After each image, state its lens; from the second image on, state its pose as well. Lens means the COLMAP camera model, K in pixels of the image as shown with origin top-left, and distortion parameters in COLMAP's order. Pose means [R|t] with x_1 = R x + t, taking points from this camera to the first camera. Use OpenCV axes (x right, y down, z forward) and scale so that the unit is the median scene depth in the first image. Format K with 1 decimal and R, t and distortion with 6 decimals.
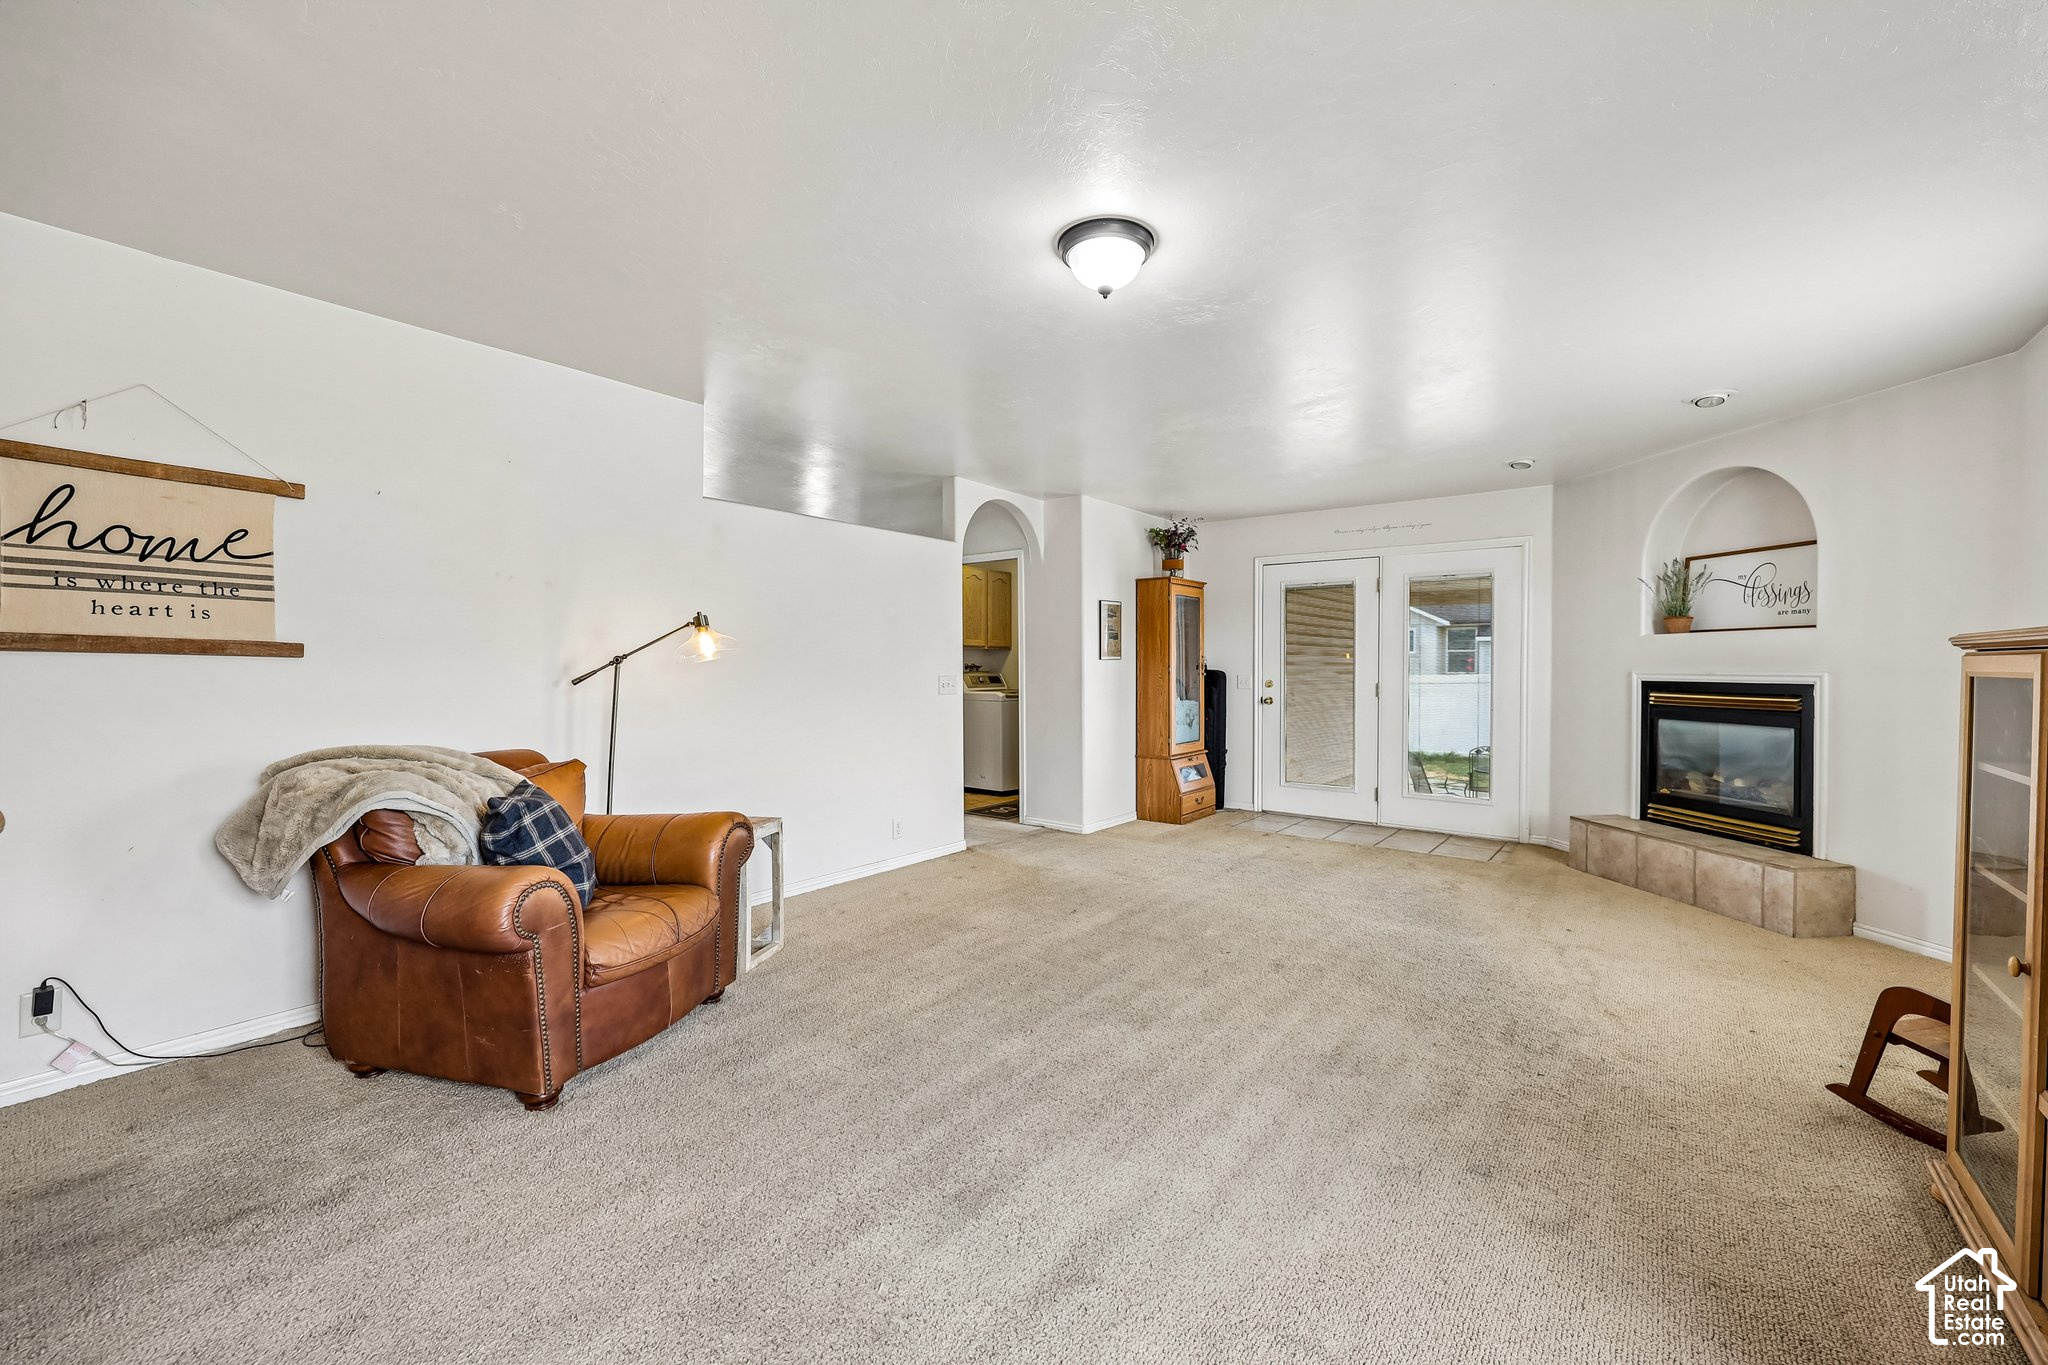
lens RADIAL K [[818.4, 0, 1034.3], [0, 818.4, 667.0], [0, 0, 1]] dist [-0.000002, 0.000197]
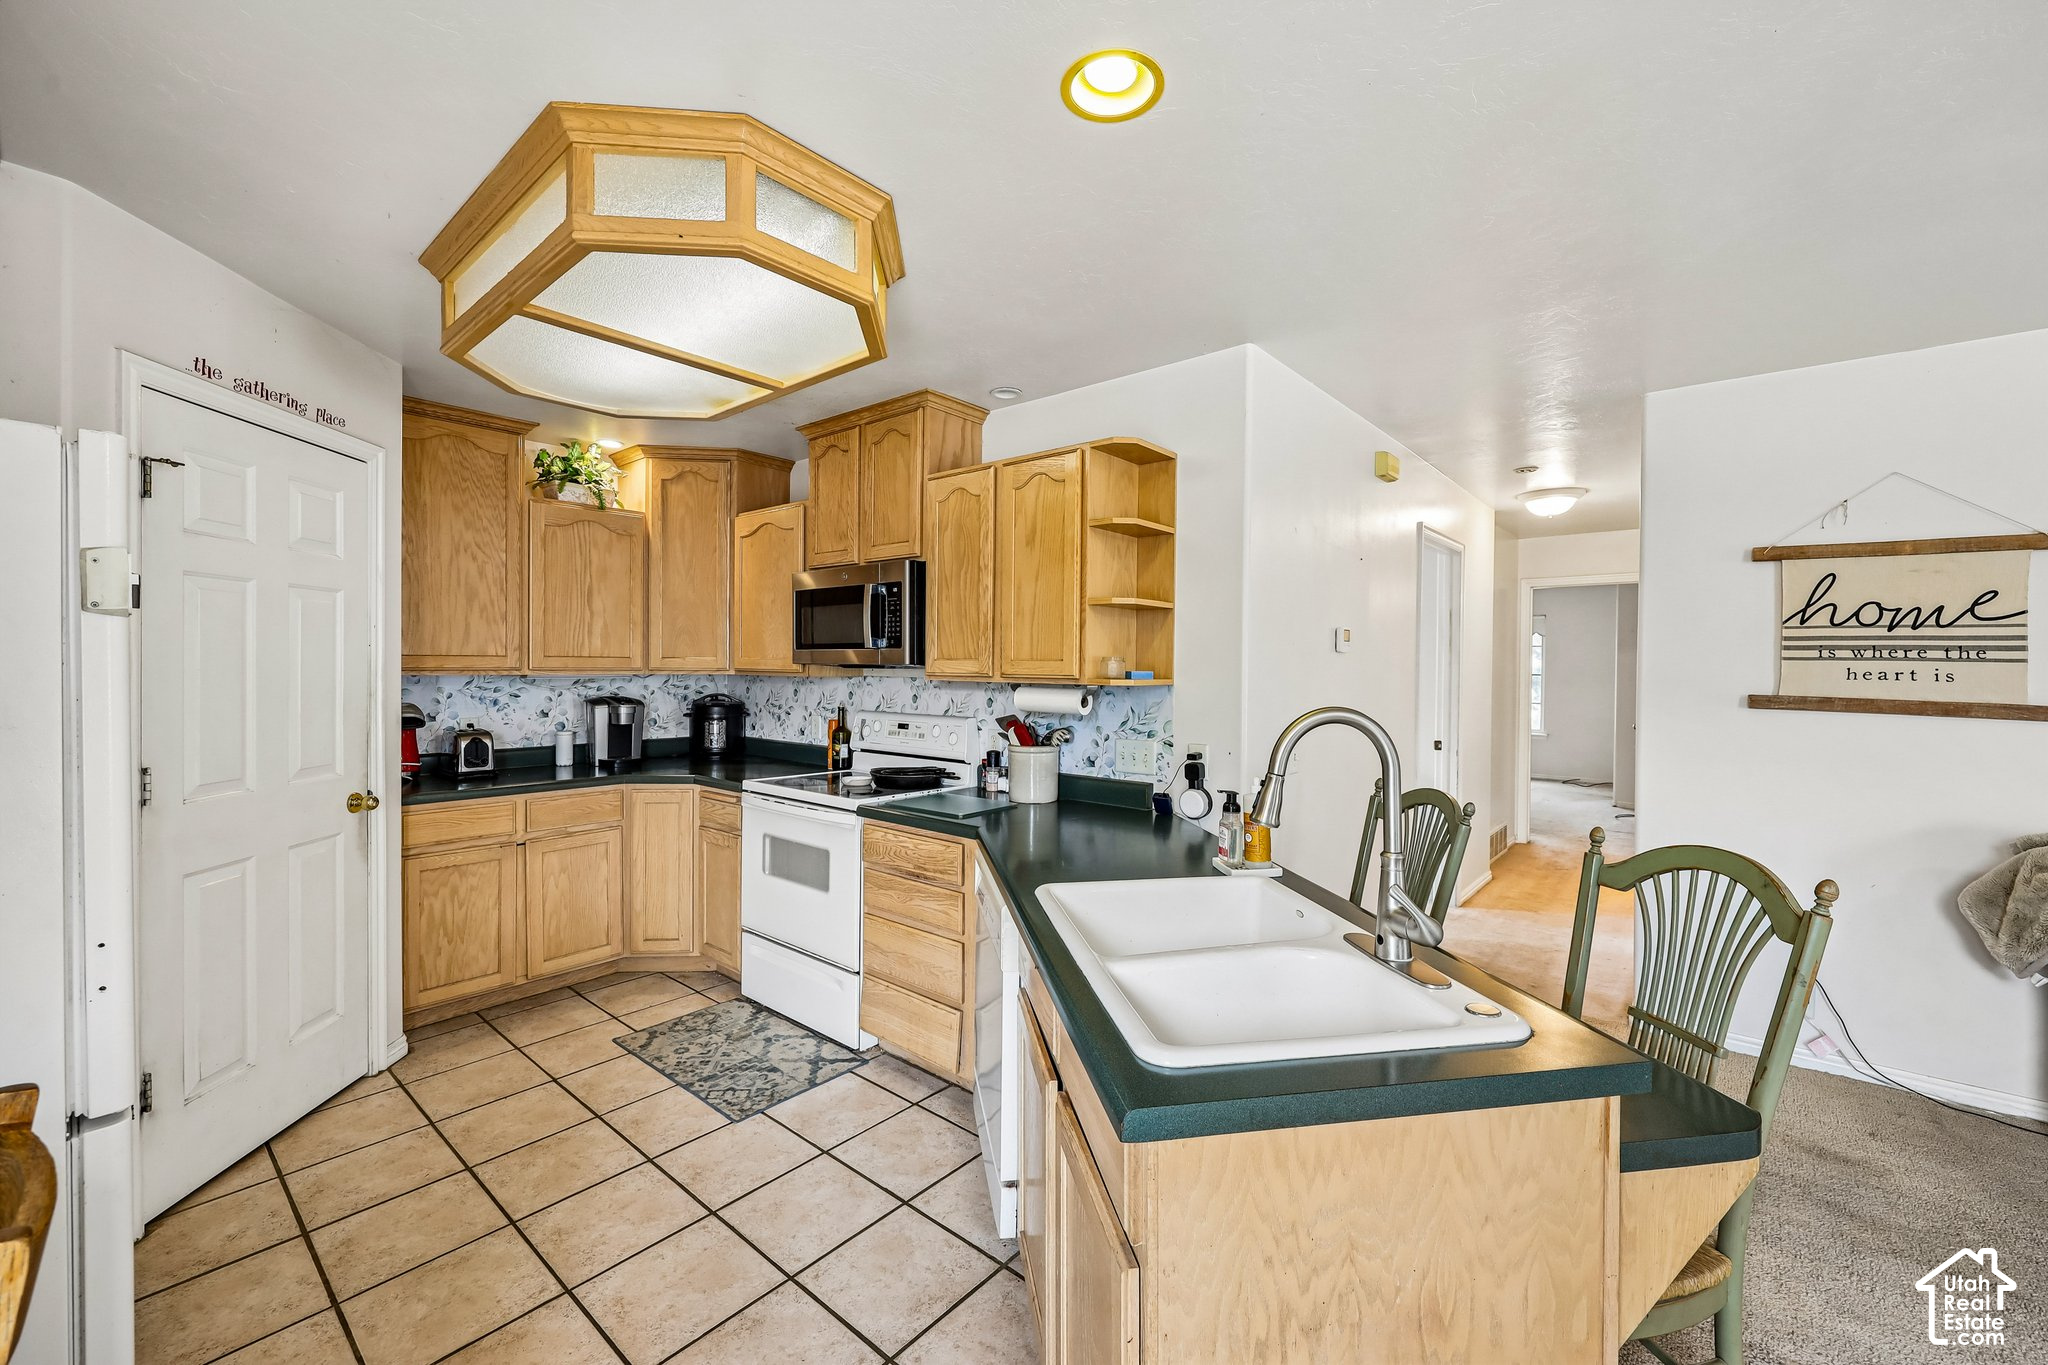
lens RADIAL K [[818.4, 0, 1015.4], [0, 818.4, 676.3], [0, 0, 1]] dist [-0.000002, 0.000197]
pose [[-0.046064, 0.013201, -0.998851, 0.046805], [-0.008504, 0.999871, 0.013606, -0.046027], [0.998902, 0.009121, -0.045946, -0.083781]]
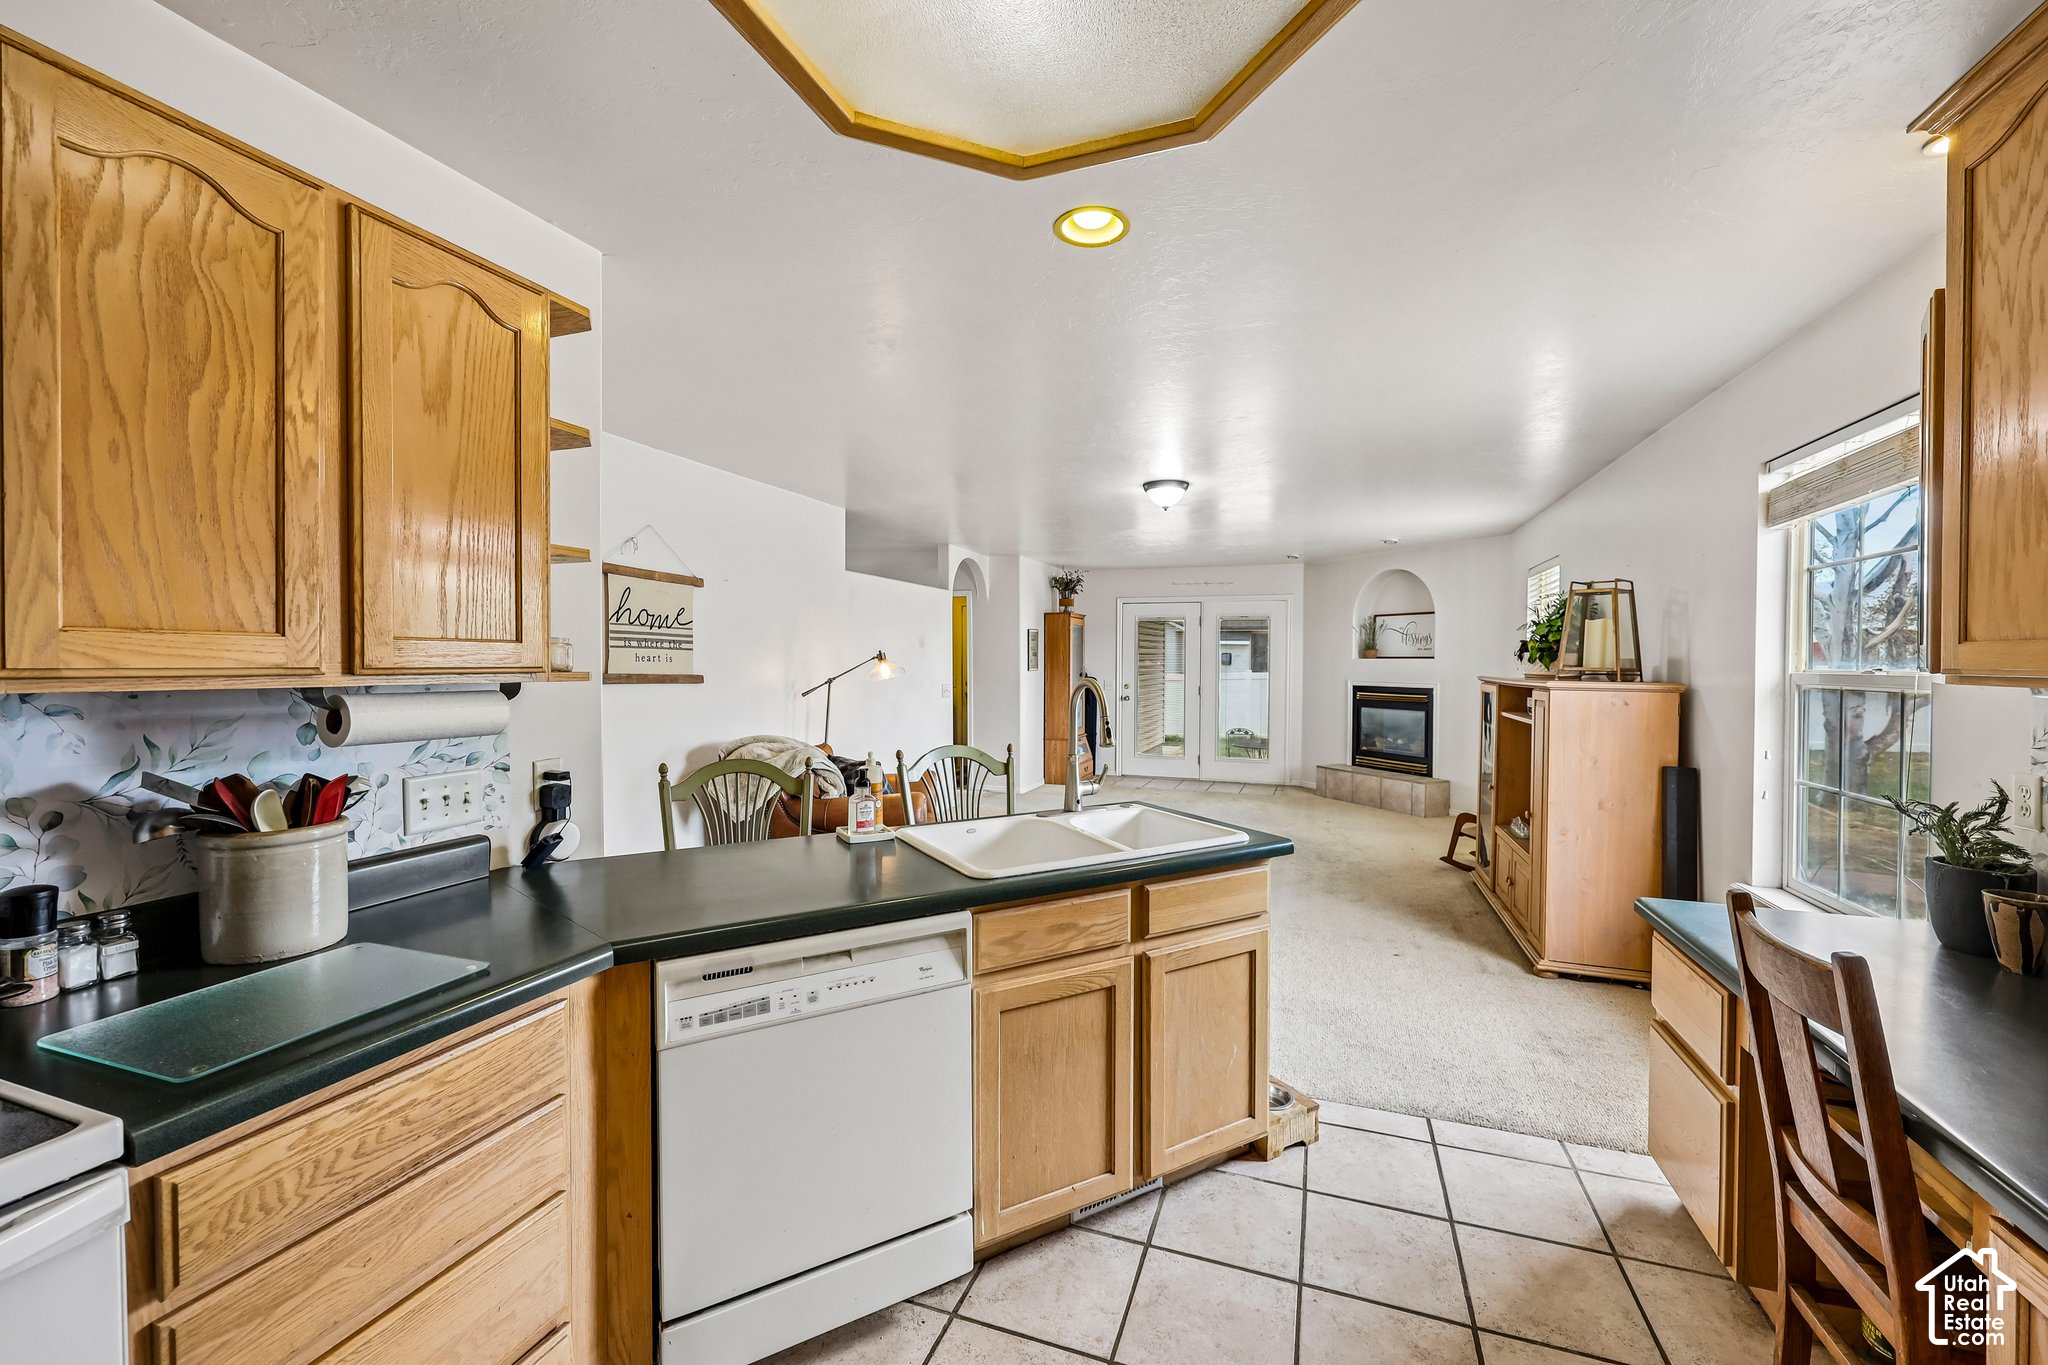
lens RADIAL K [[818.4, 0, 1035.8], [0, 818.4, 666.1], [0, 0, 1]] dist [-0.000002, 0.000197]
pose [[0.950319, 0.000242, 0.311278, -0.538819], [-0.002353, 0.999977, 0.006406, -0.041392], [-0.311269, -0.006821, 0.950297, -0.541510]]
